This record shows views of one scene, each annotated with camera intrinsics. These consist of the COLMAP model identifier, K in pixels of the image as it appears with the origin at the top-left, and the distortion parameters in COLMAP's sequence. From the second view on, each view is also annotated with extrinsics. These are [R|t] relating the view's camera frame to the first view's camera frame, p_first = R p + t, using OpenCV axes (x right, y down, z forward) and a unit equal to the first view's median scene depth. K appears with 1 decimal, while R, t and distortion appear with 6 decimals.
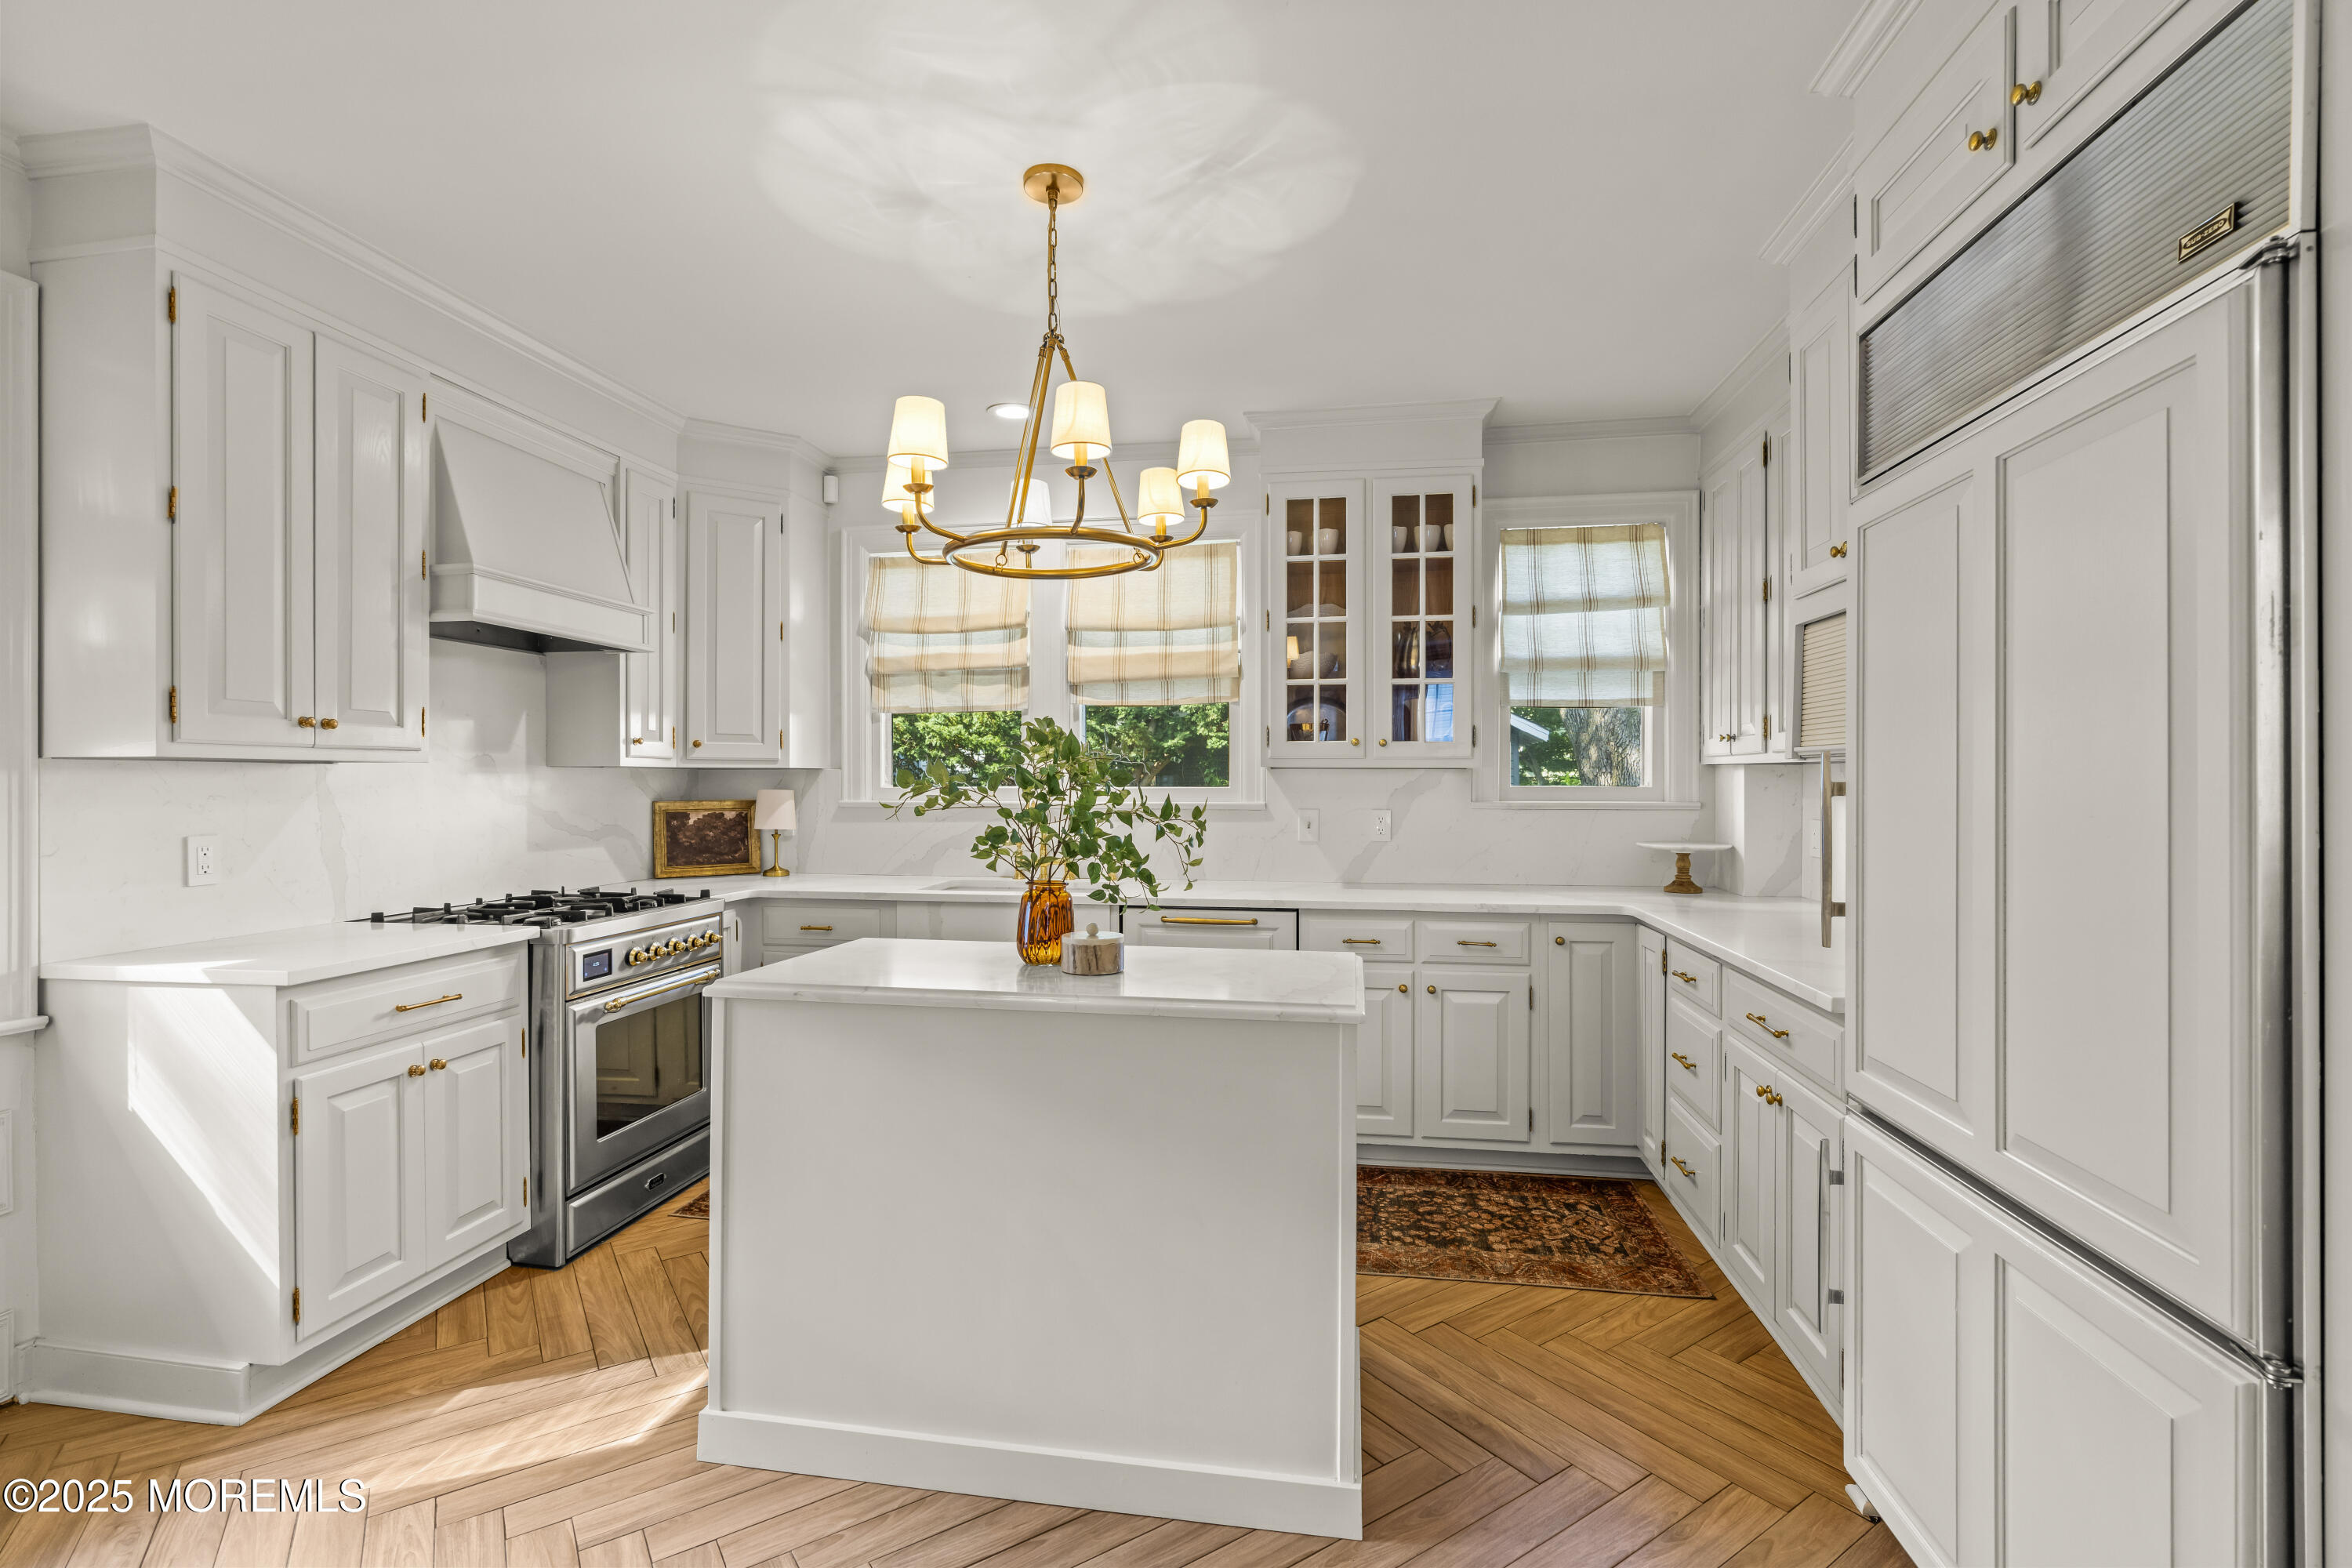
lens RADIAL K [[1070.1, 0, 1171.1], [0, 1070.1, 770.4], [0, 0, 1]] dist [-0.013409, 0.006328]
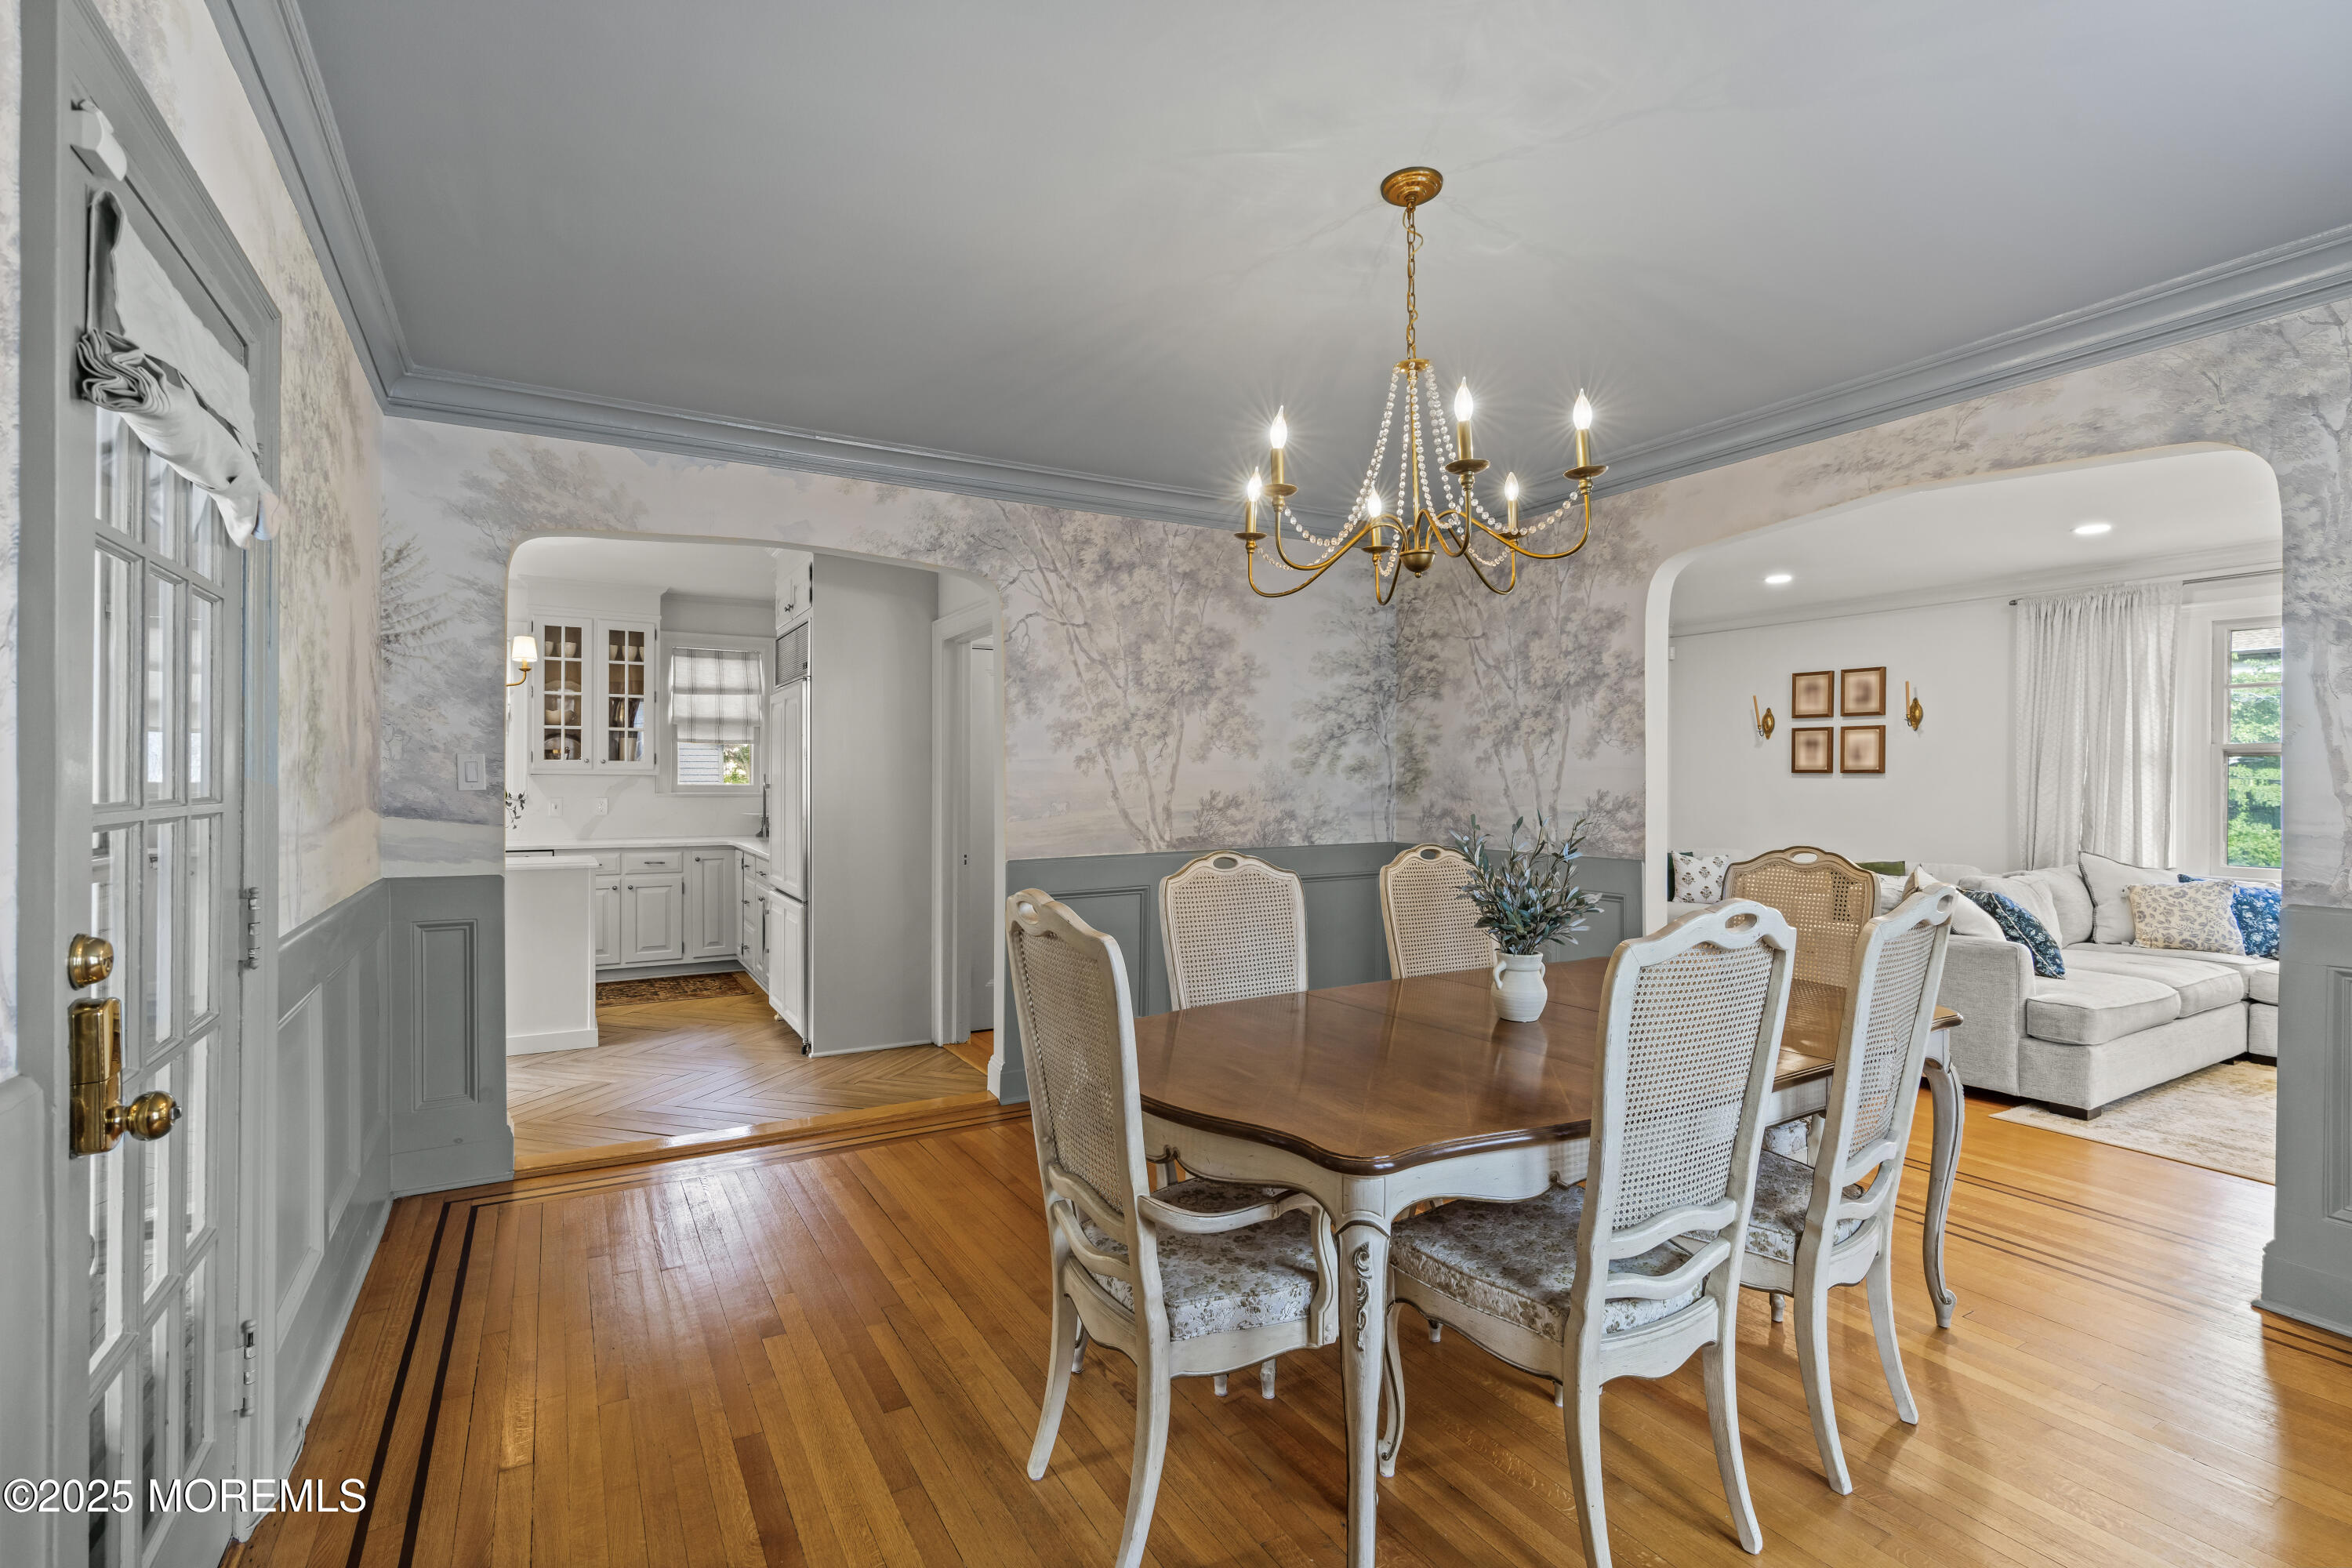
lens RADIAL K [[1070.1, 0, 1172.9], [0, 1070.1, 794.8], [0, 0, 1]] dist [-0.013409, 0.006328]
pose [[0.770494, -0.004695, 0.637430, -0.214908], [-0.011199, 0.999719, 0.020901, -0.016991], [-0.637349, -0.023242, 0.770225, -1.031560]]
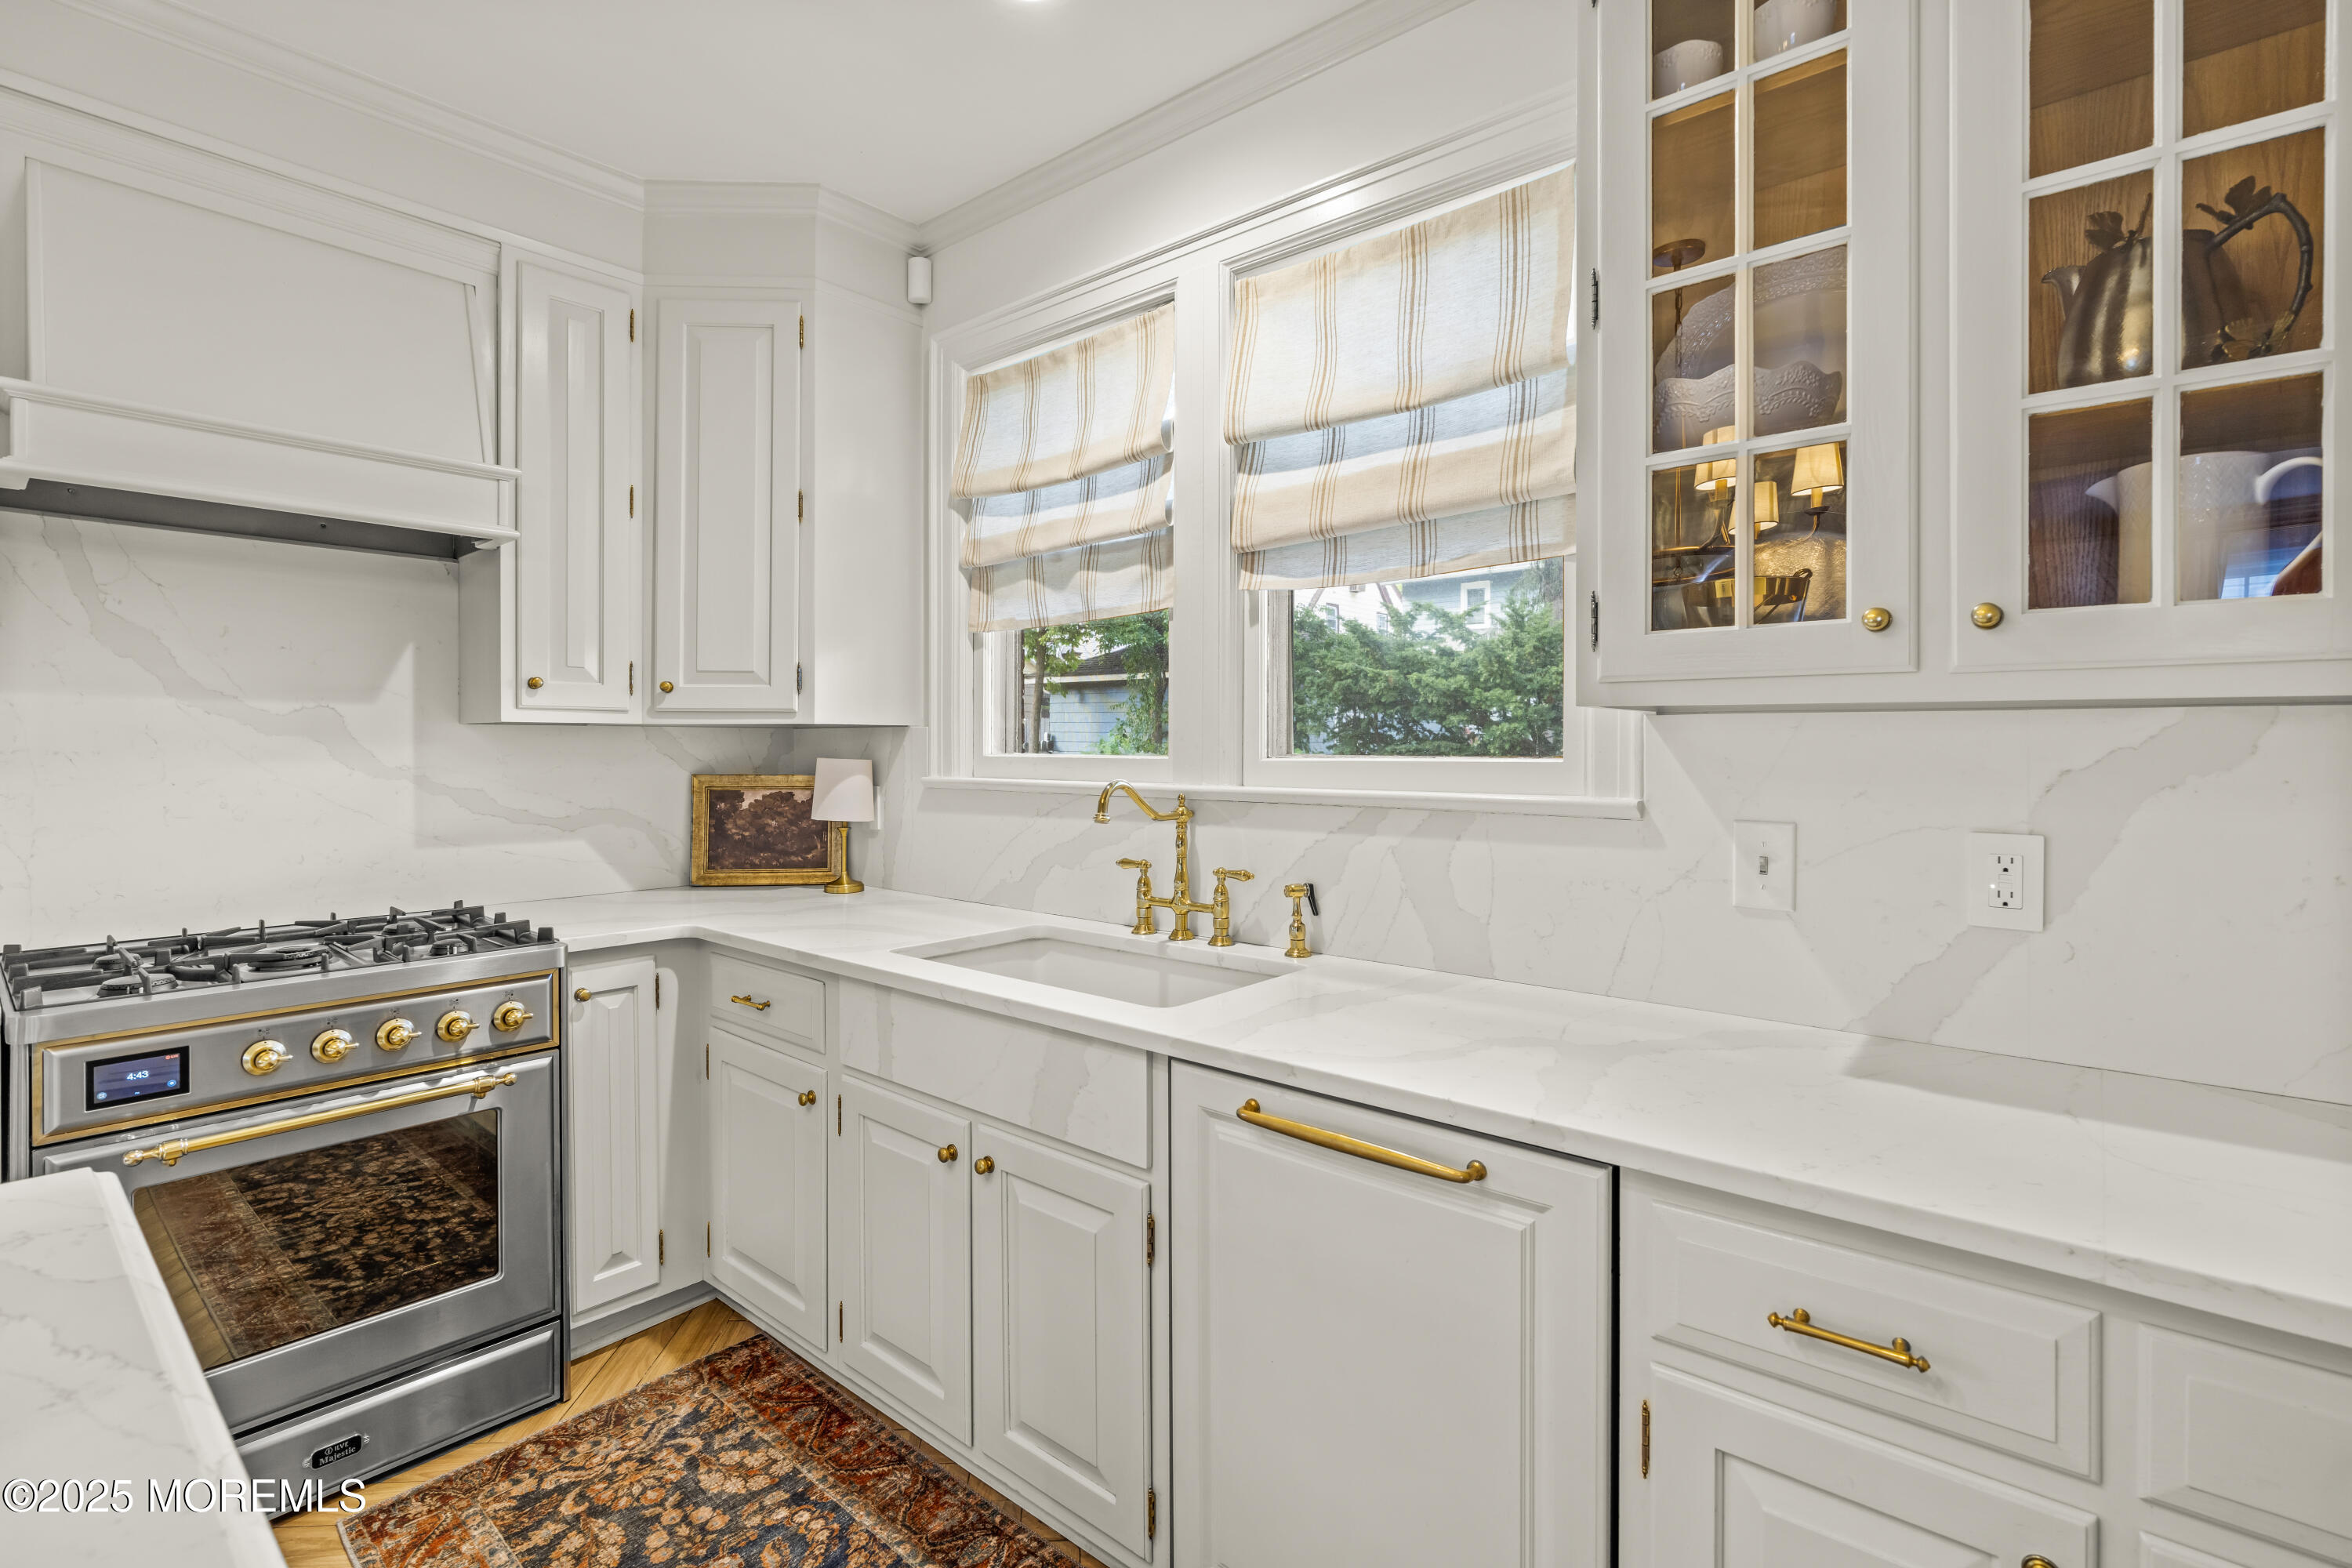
lens RADIAL K [[1070.1, 0, 1175.9], [0, 1070.1, 744.9], [0, 0, 1]] dist [-0.013409, 0.006328]
pose [[0.858571, 0.000952, -0.512694, 0.150107], [0.002502, 0.999979, 0.006045, 0.006963], [0.512688, -0.006473, 0.858550, 0.608230]]
